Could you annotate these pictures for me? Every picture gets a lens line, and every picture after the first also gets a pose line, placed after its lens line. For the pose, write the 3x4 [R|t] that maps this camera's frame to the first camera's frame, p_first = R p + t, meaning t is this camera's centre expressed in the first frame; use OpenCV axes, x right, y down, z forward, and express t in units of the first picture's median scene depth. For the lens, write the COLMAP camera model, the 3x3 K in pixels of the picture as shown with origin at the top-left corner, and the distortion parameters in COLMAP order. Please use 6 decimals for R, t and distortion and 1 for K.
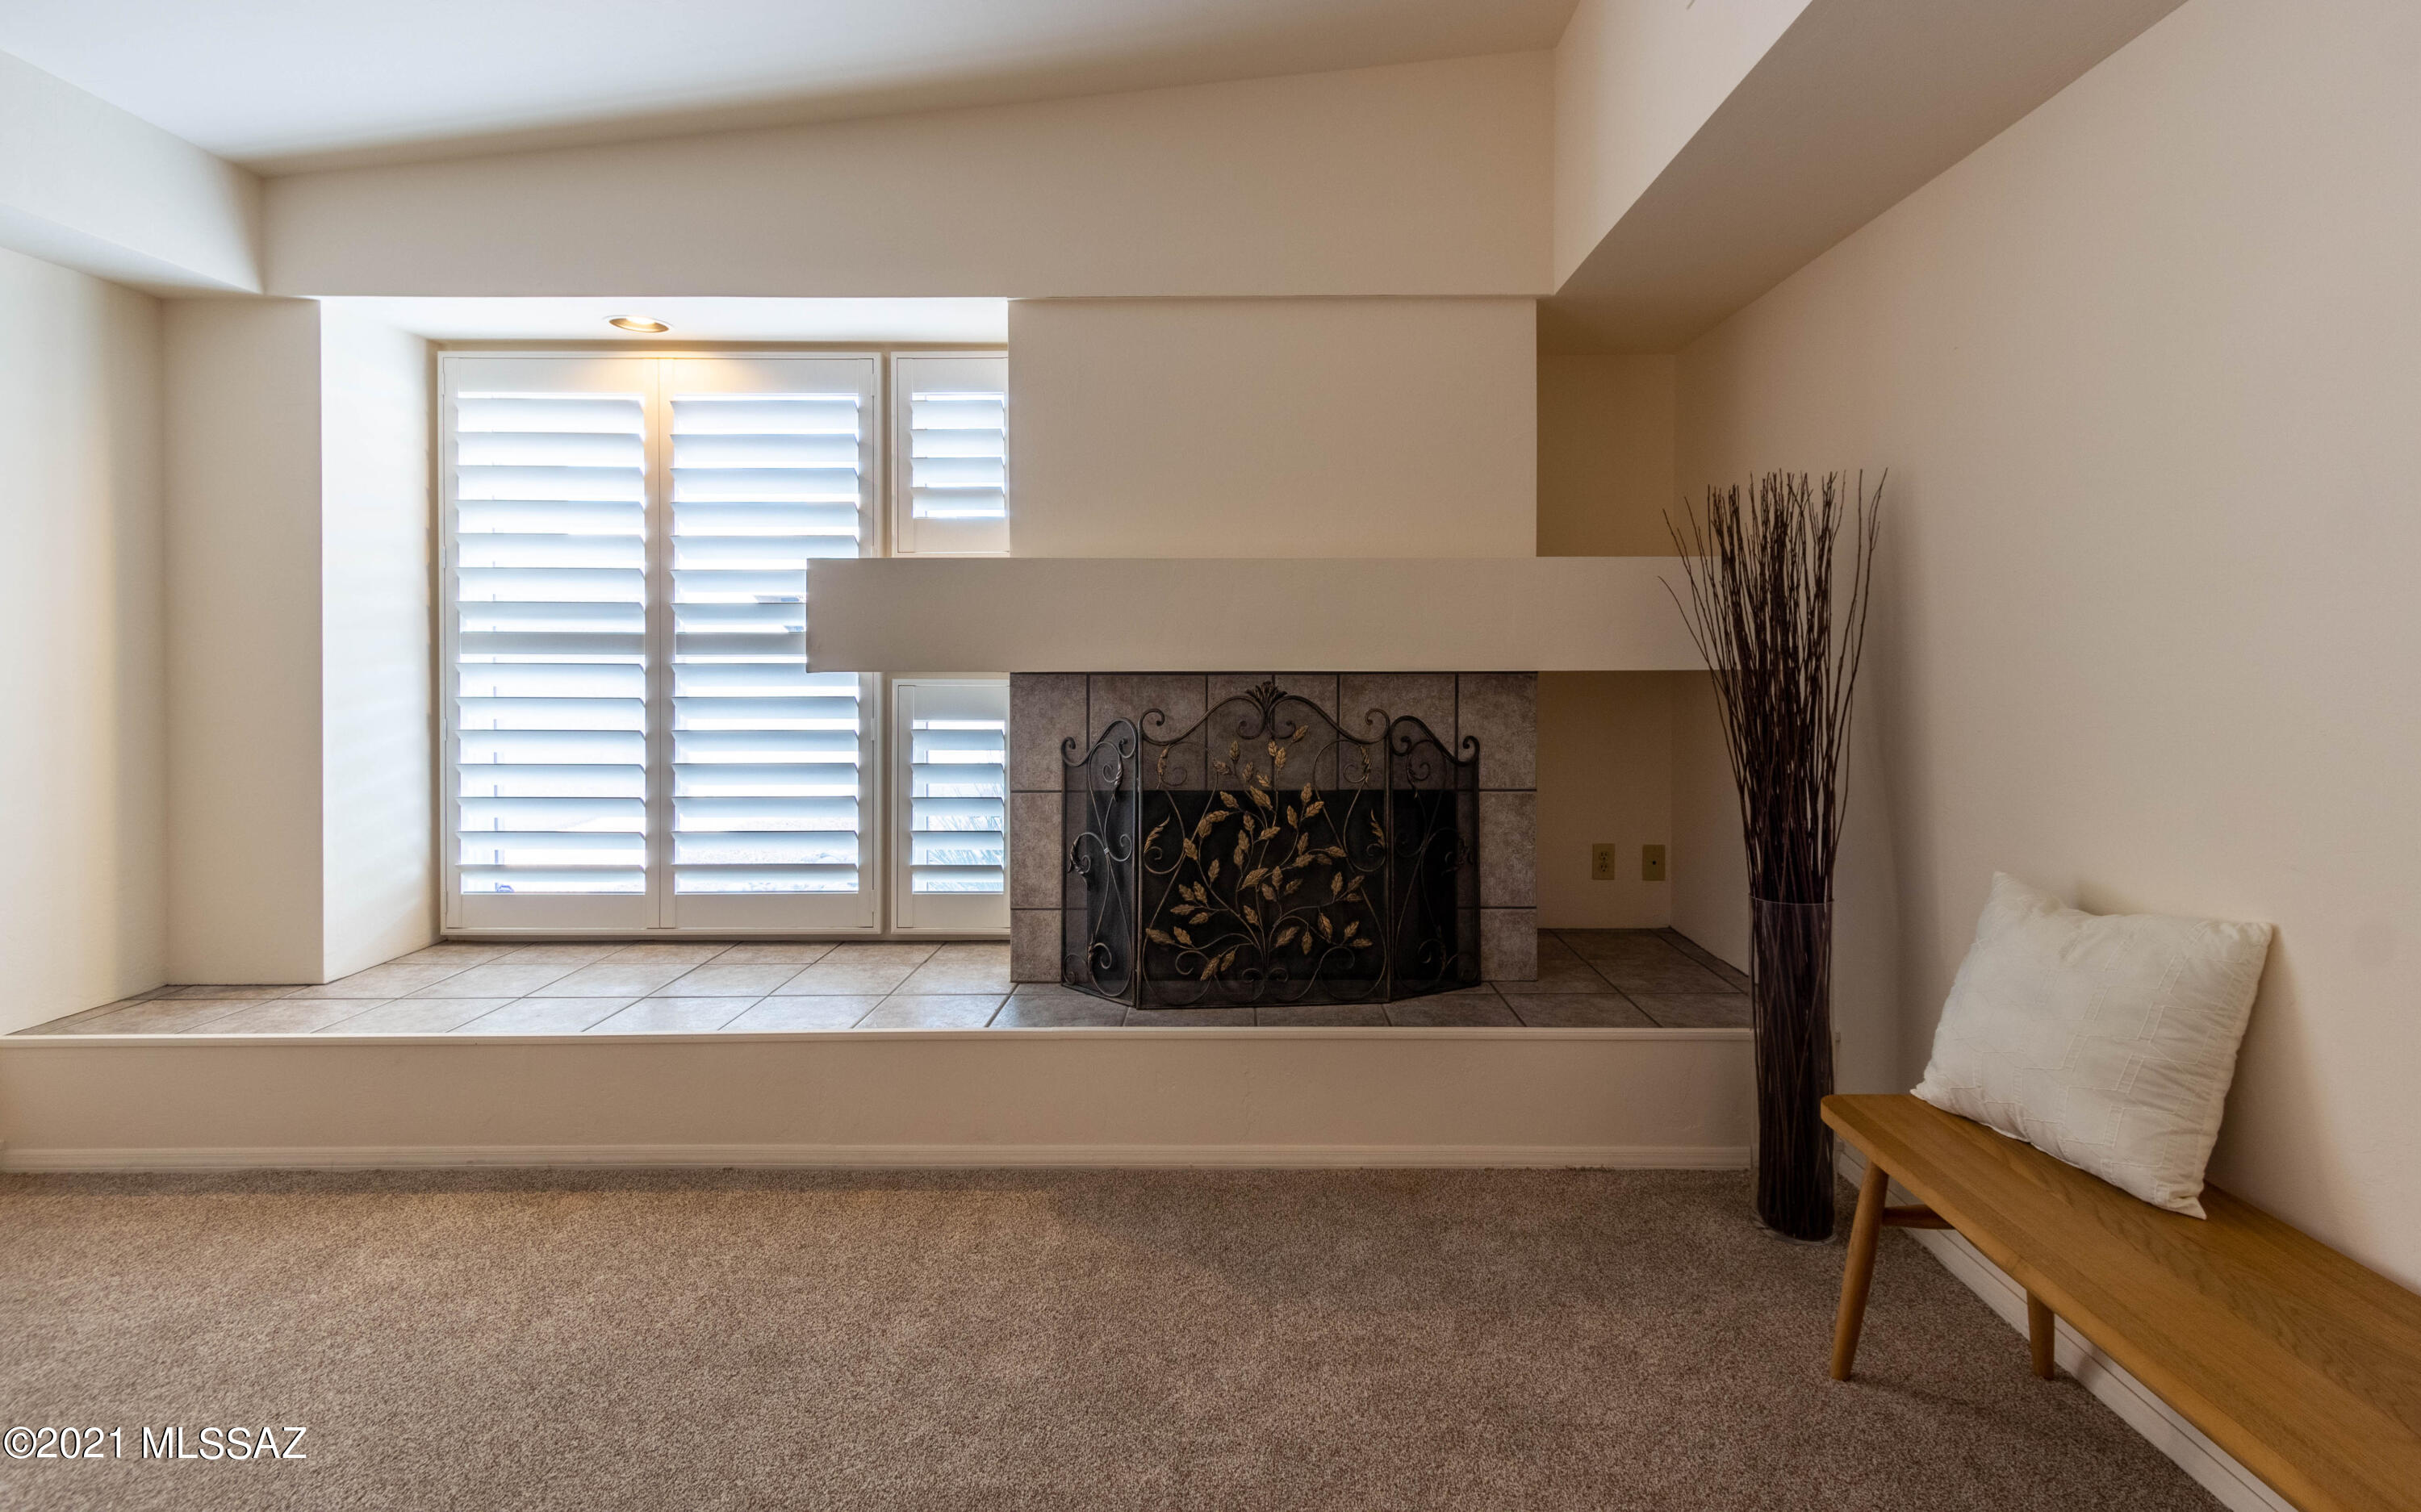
lens RADIAL K [[1124.7, 0, 1239.1], [0, 1124.7, 683.0], [0, 0, 1]] dist [0.005670, -0.002218]
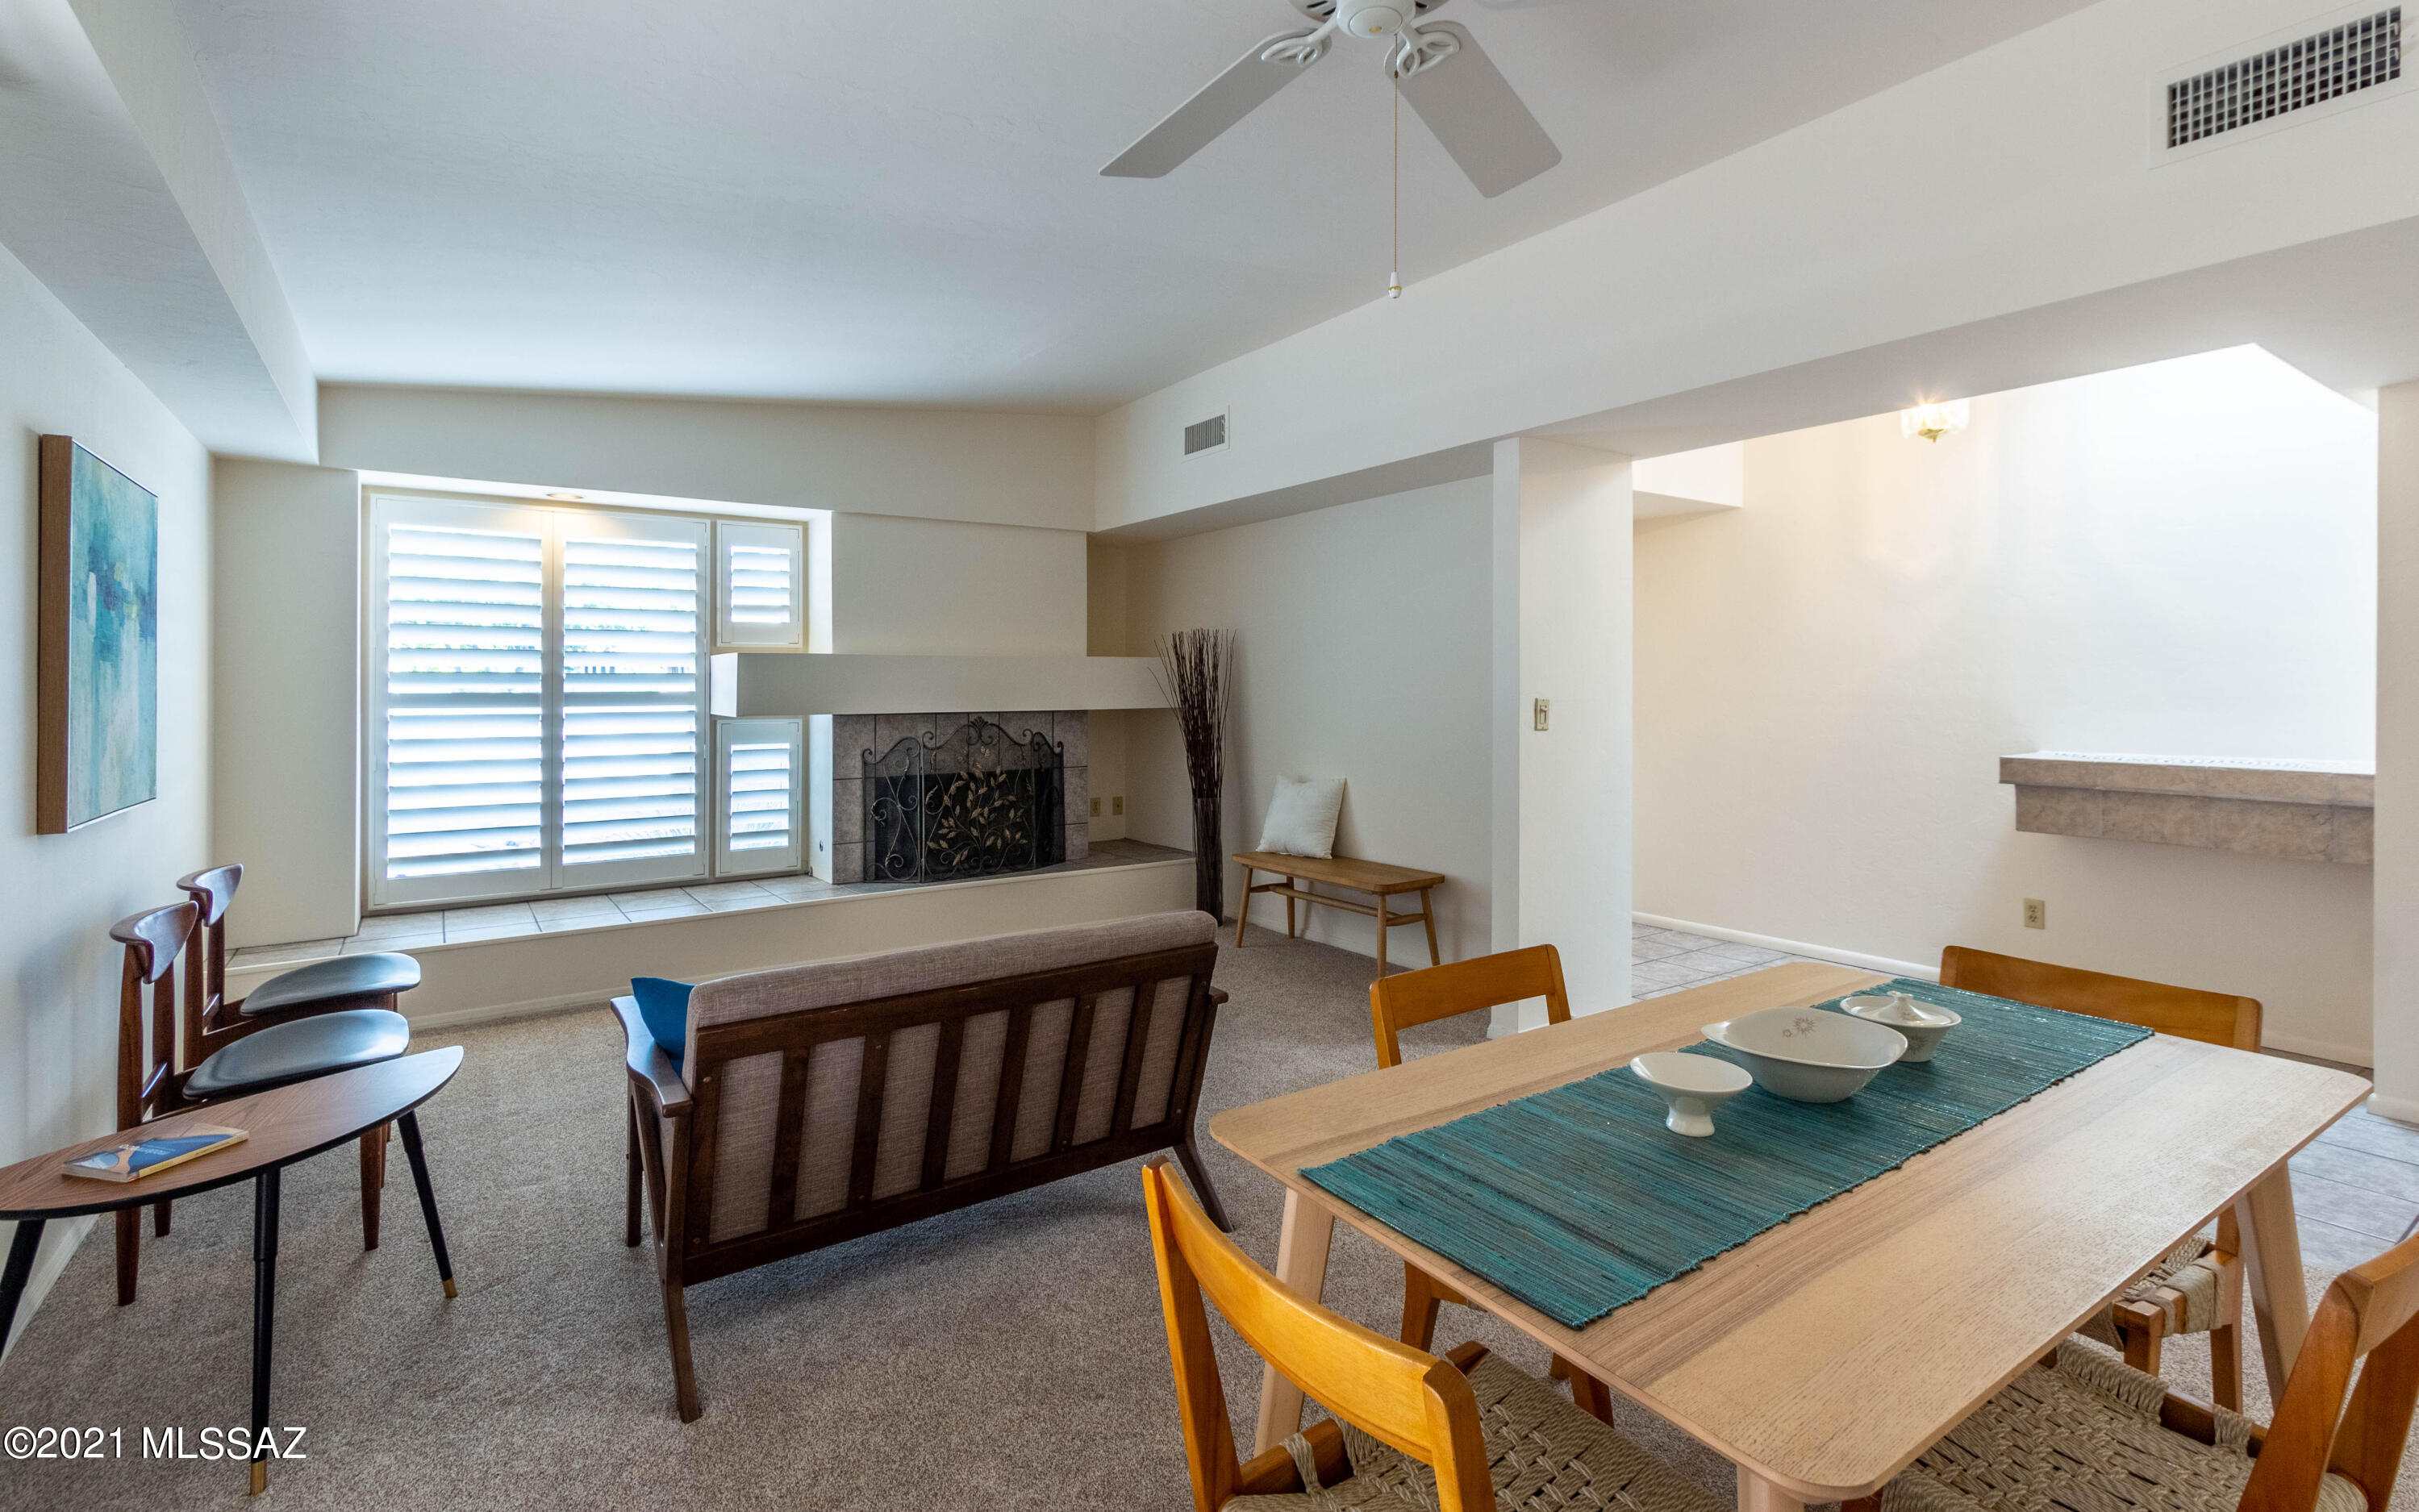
lens RADIAL K [[1108.1, 0, 1207.8], [0, 1108.1, 682.5], [0, 0, 1]] dist [0.002108, -0.000170]
pose [[0.825202, -0.001471, 0.564835, -0.720326], [0.020181, 0.999435, -0.026881, -0.001319], [-0.564477, 0.033581, 0.824766, -0.839678]]
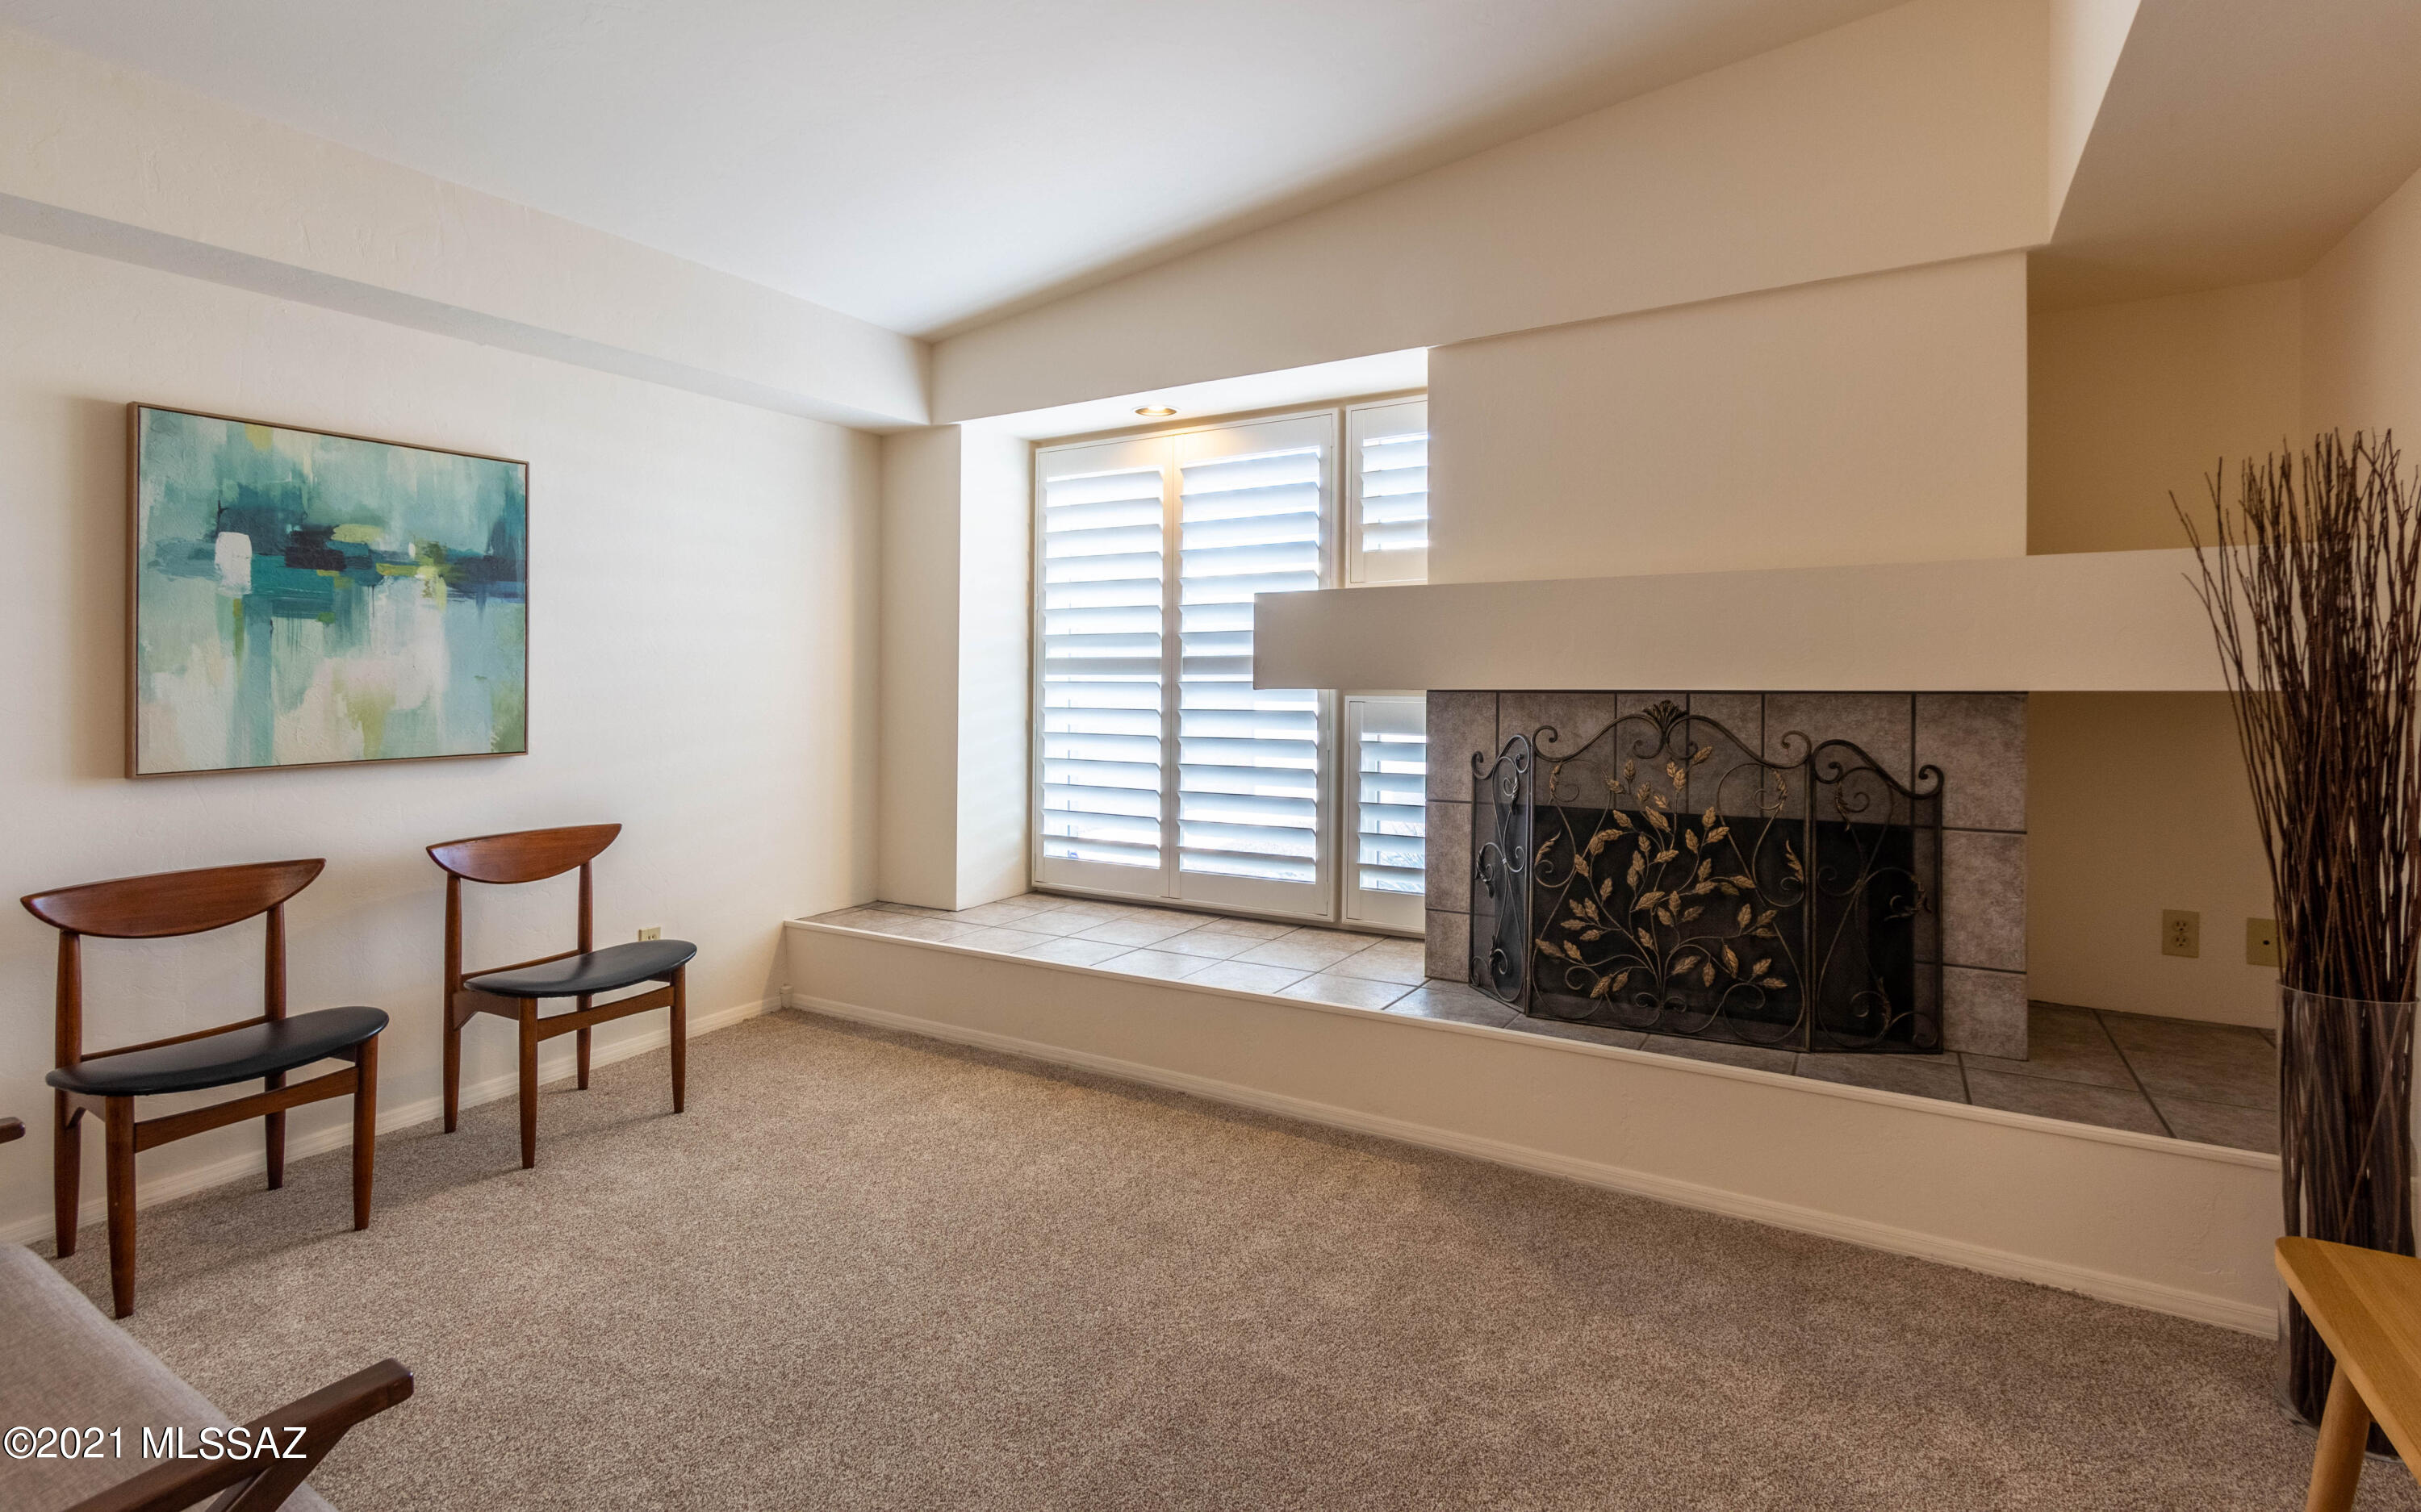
lens RADIAL K [[1123.4, 0, 1206.8], [0, 1123.4, 682.6], [0, 0, 1]] dist [0.002373, -0.001226]
pose [[0.855923, 0.000981, -0.517102, 0.175929], [-0.010985, 0.999807, -0.016286, 0.003478], [0.516986, 0.019620, 0.855769, -0.036483]]
